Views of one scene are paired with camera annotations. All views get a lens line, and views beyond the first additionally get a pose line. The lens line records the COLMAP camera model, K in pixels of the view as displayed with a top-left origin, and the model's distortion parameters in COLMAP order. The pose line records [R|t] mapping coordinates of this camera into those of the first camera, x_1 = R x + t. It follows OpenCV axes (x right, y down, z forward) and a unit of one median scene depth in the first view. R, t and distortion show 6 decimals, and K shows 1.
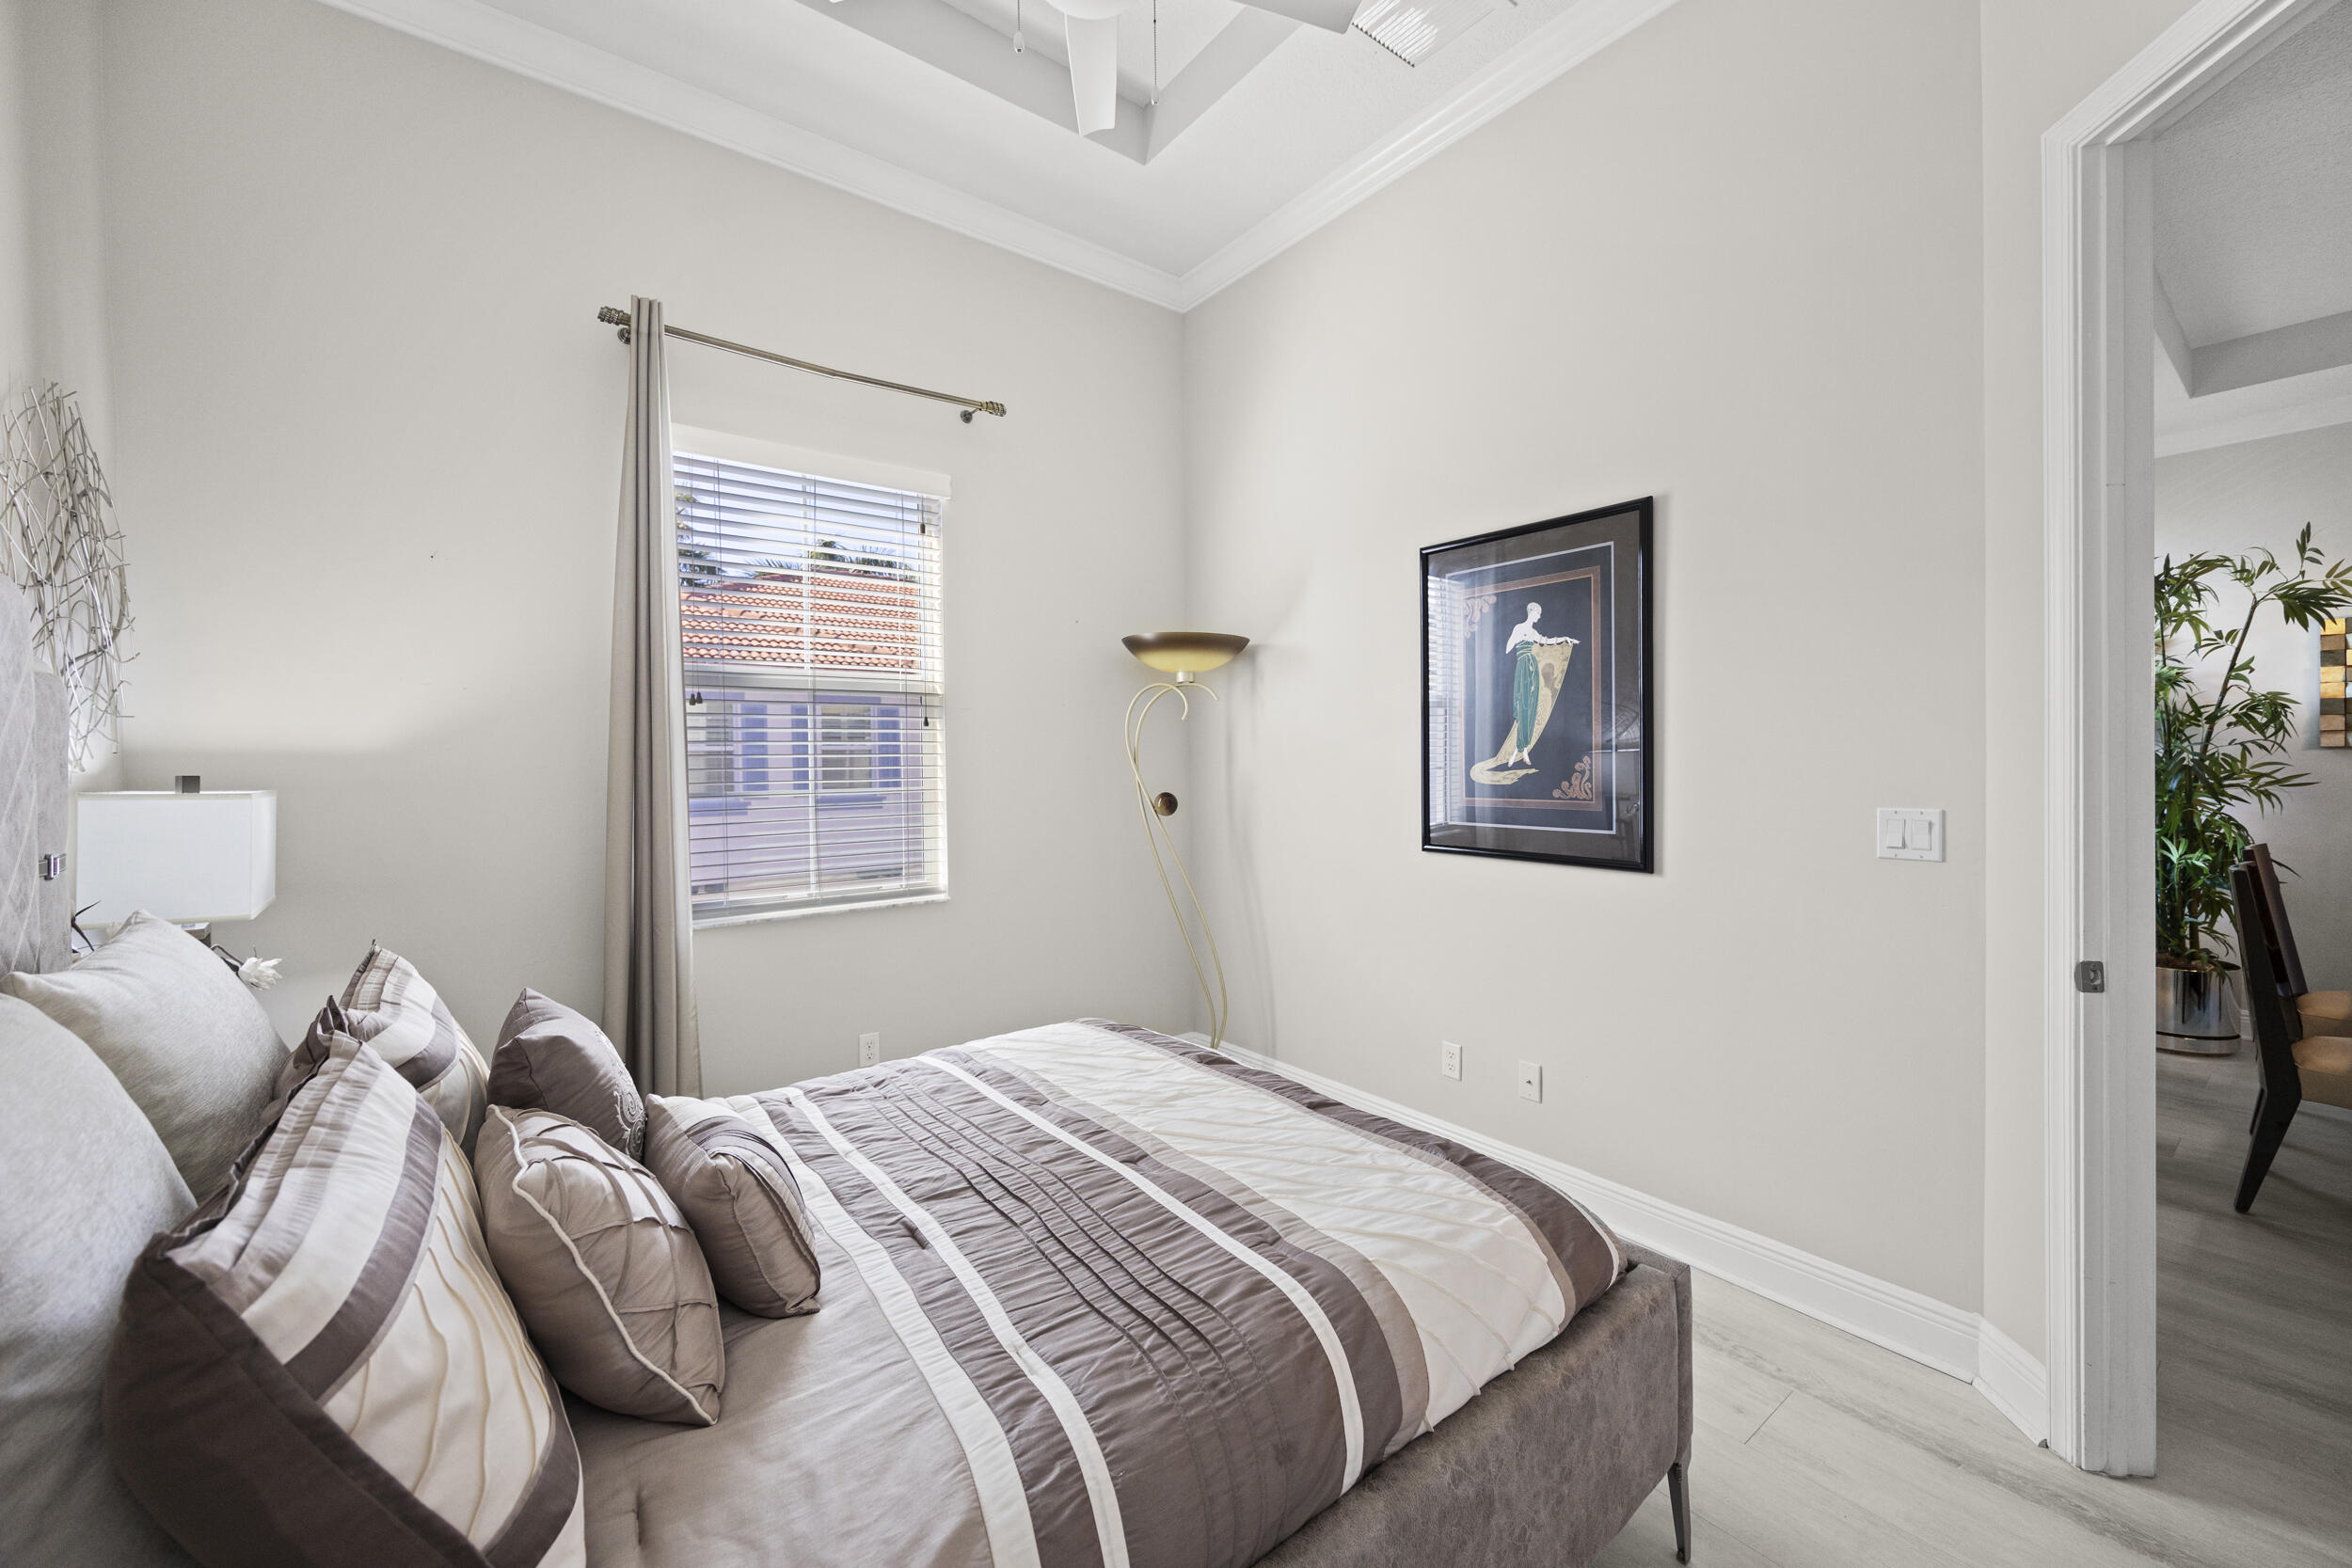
lens RADIAL K [[898.1, 0, 1220.4], [0, 898.1, 781.8], [0, 0, 1]] dist [0.000958, 0.000399]
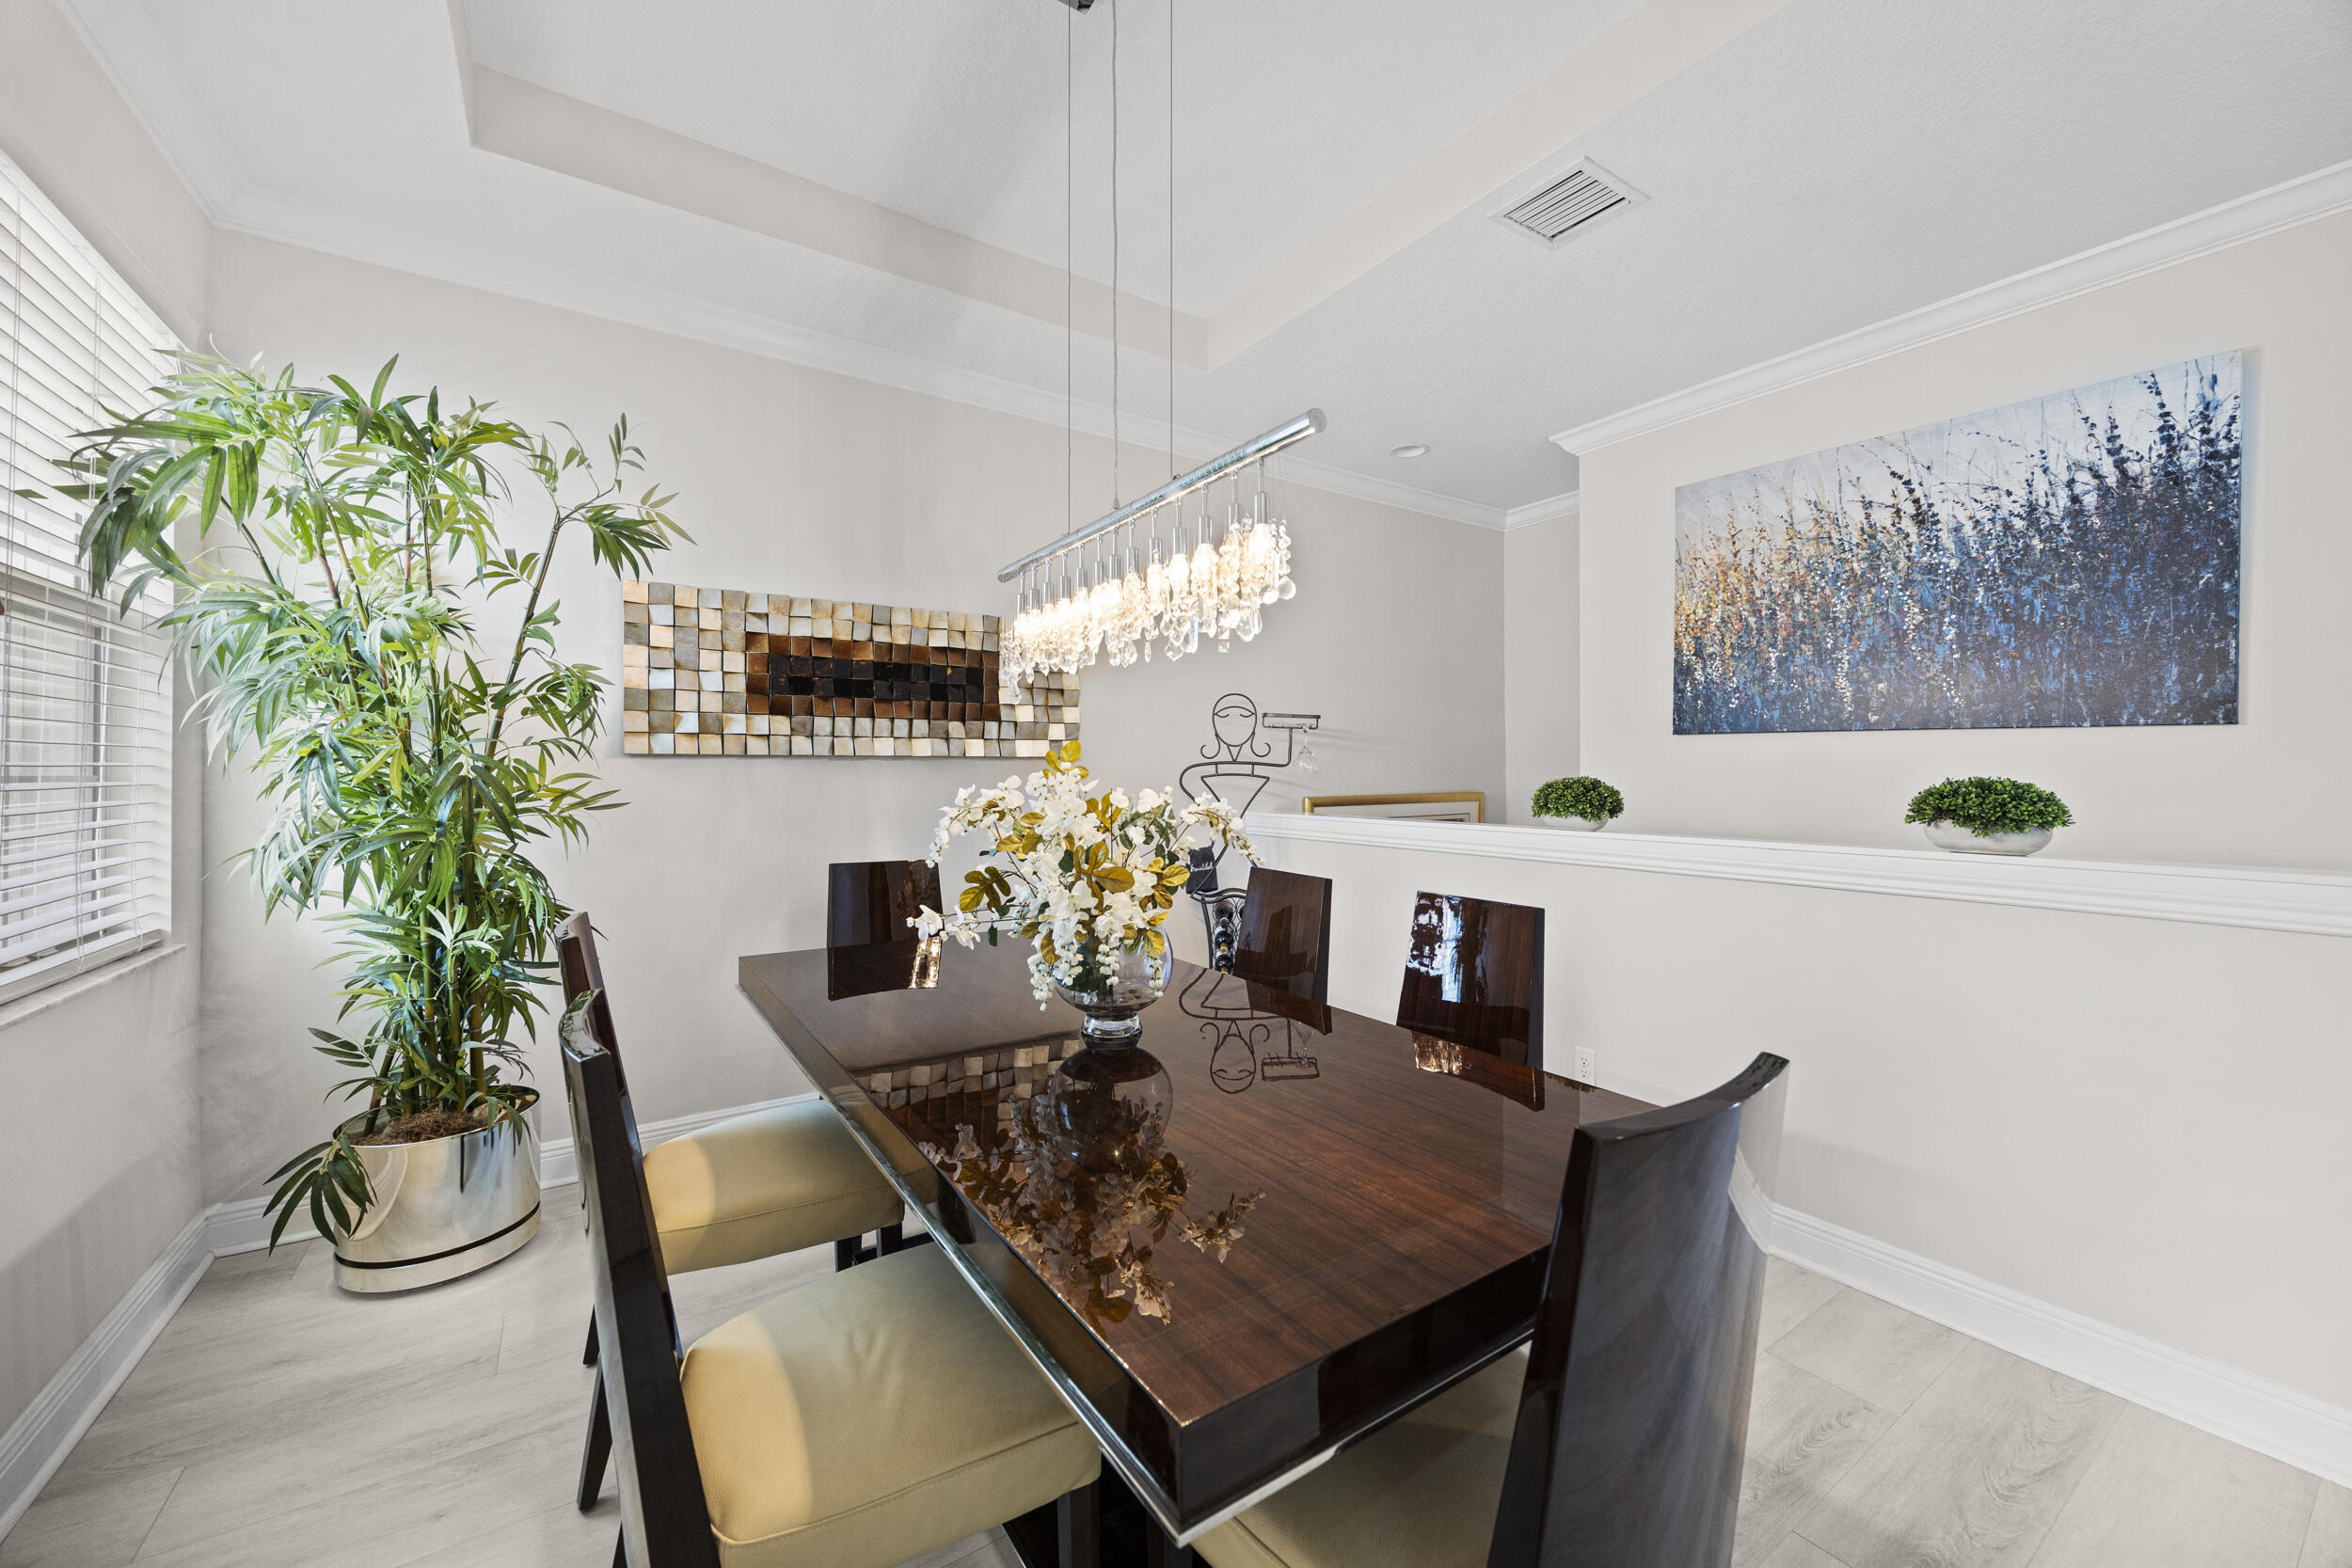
lens RADIAL K [[898.1, 0, 1179.4], [0, 898.1, 778.3], [0, 0, 1]] dist [0.000958, 0.000399]
pose [[0.076323, 0.010993, 0.997023, 0.540508], [0.011859, 0.999858, -0.011932, -0.005142], [-0.997013, 0.012734, 0.076182, 0.505132]]
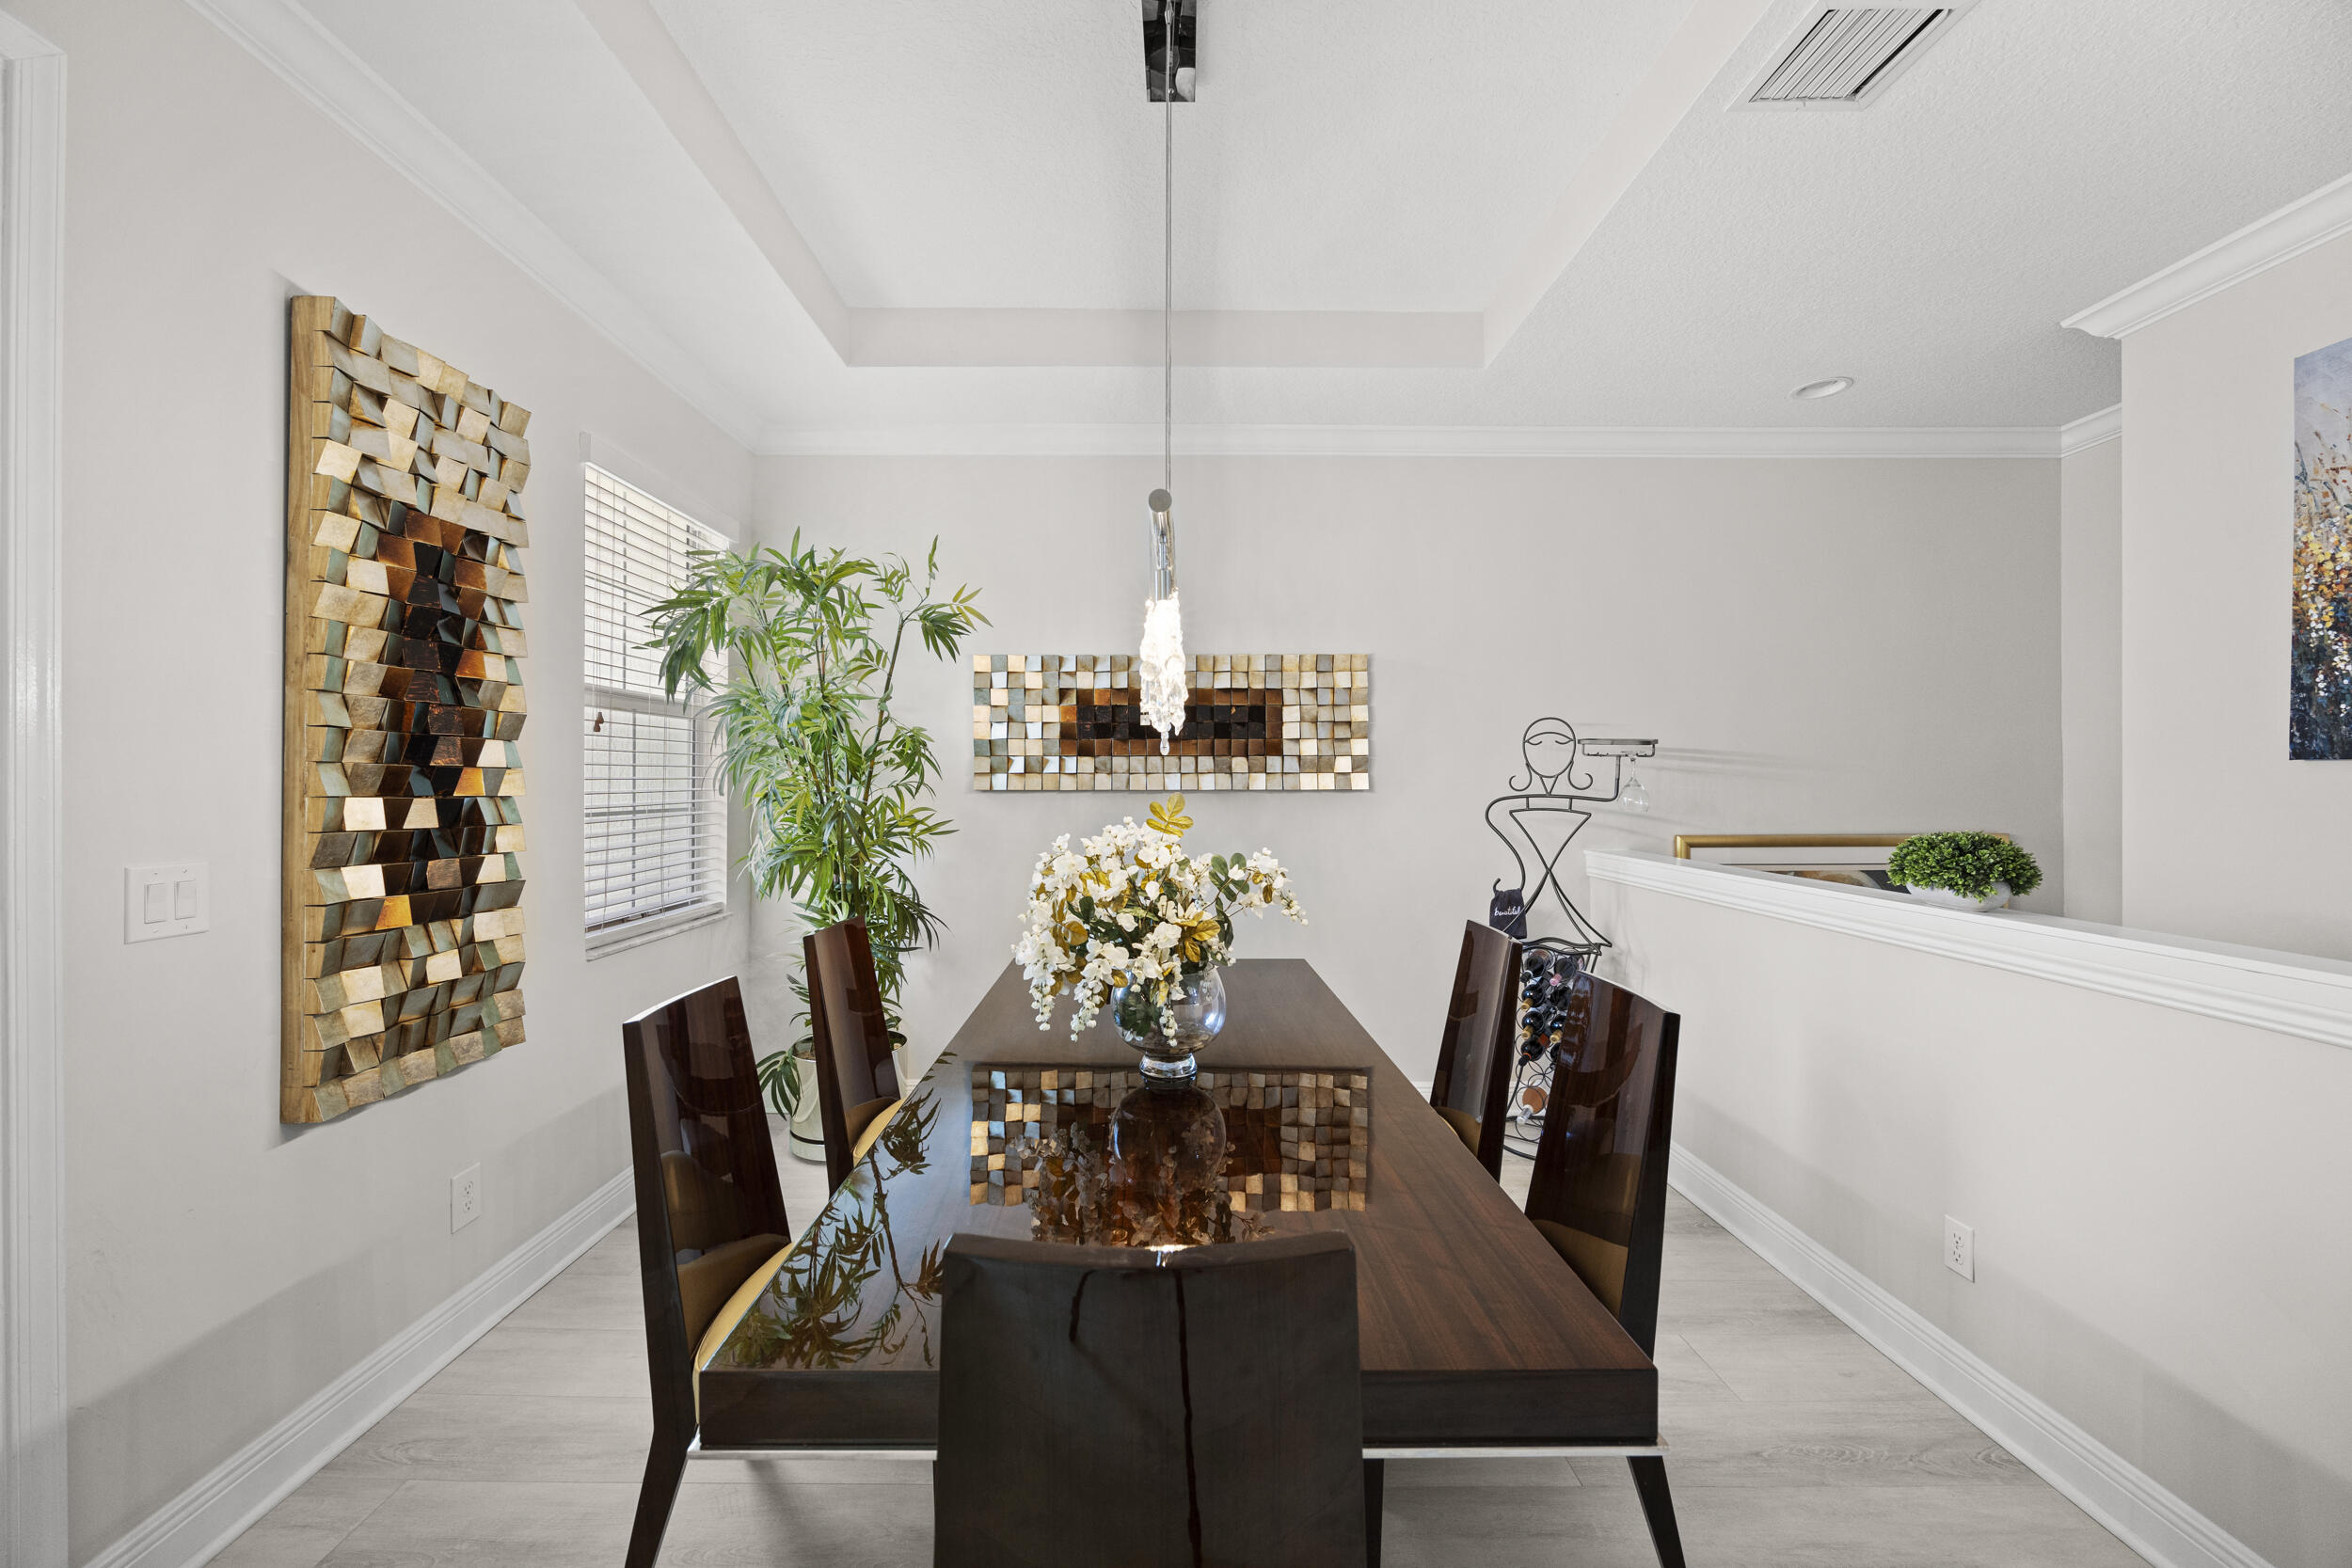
lens RADIAL K [[898.1, 0, 1169.3], [0, 898.1, 791.8], [0, 0, 1]] dist [0.000958, 0.000399]
pose [[0.615333, 0.007259, 0.788234, 0.616222], [-0.001742, 0.999968, -0.007849, -0.030339], [-0.788266, 0.003456, 0.615326, 0.266008]]
